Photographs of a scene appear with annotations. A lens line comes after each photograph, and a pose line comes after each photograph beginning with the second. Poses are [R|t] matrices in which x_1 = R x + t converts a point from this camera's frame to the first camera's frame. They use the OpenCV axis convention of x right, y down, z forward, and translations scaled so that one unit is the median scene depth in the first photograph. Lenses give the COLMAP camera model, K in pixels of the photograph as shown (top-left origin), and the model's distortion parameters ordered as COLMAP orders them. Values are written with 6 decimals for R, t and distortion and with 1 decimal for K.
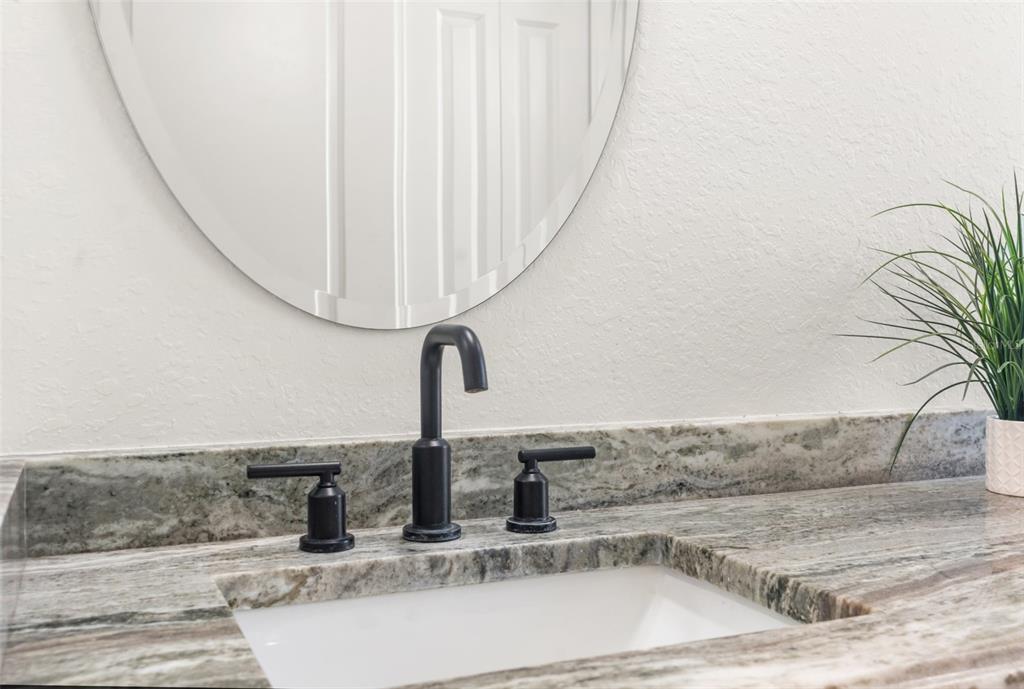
lens RADIAL K [[1006.9, 0, 511.2], [0, 1006.9, 345.3], [0, 0, 1]] dist [0.004755, 0.000000]
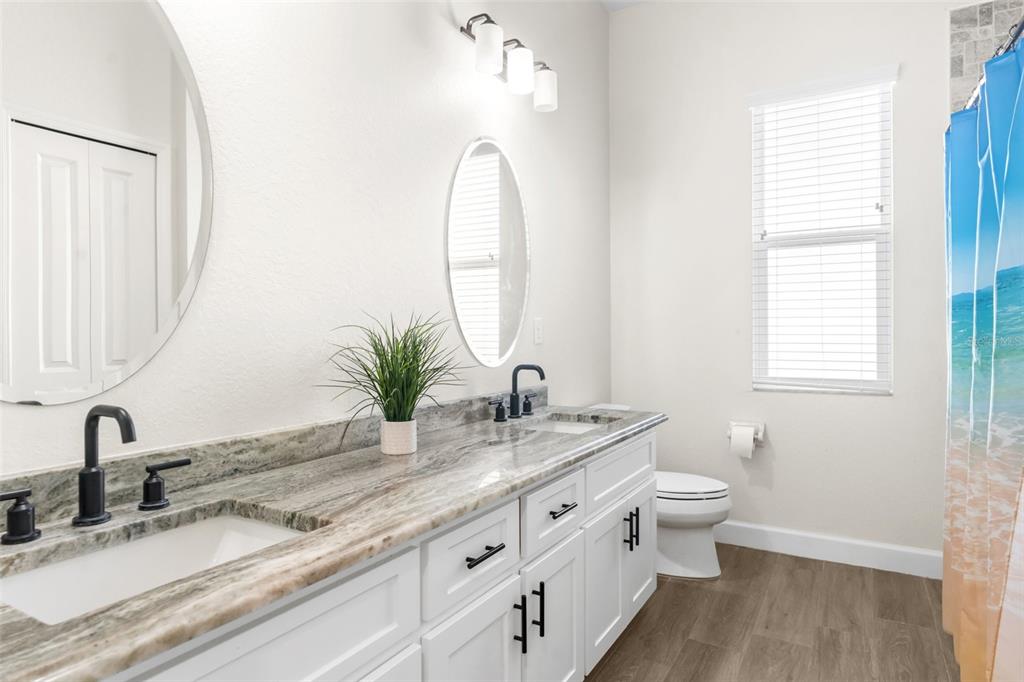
lens RADIAL K [[604.9, 0, 510.6], [0, 604.9, 339.9], [0, 0, 1]] dist [0.002560, 0.001937]
pose [[0.802930, -0.003129, 0.596065, -0.119962], [0.009768, 0.999921, -0.007909, -0.115445], [-0.595993, 0.012172, 0.802897, -0.310312]]
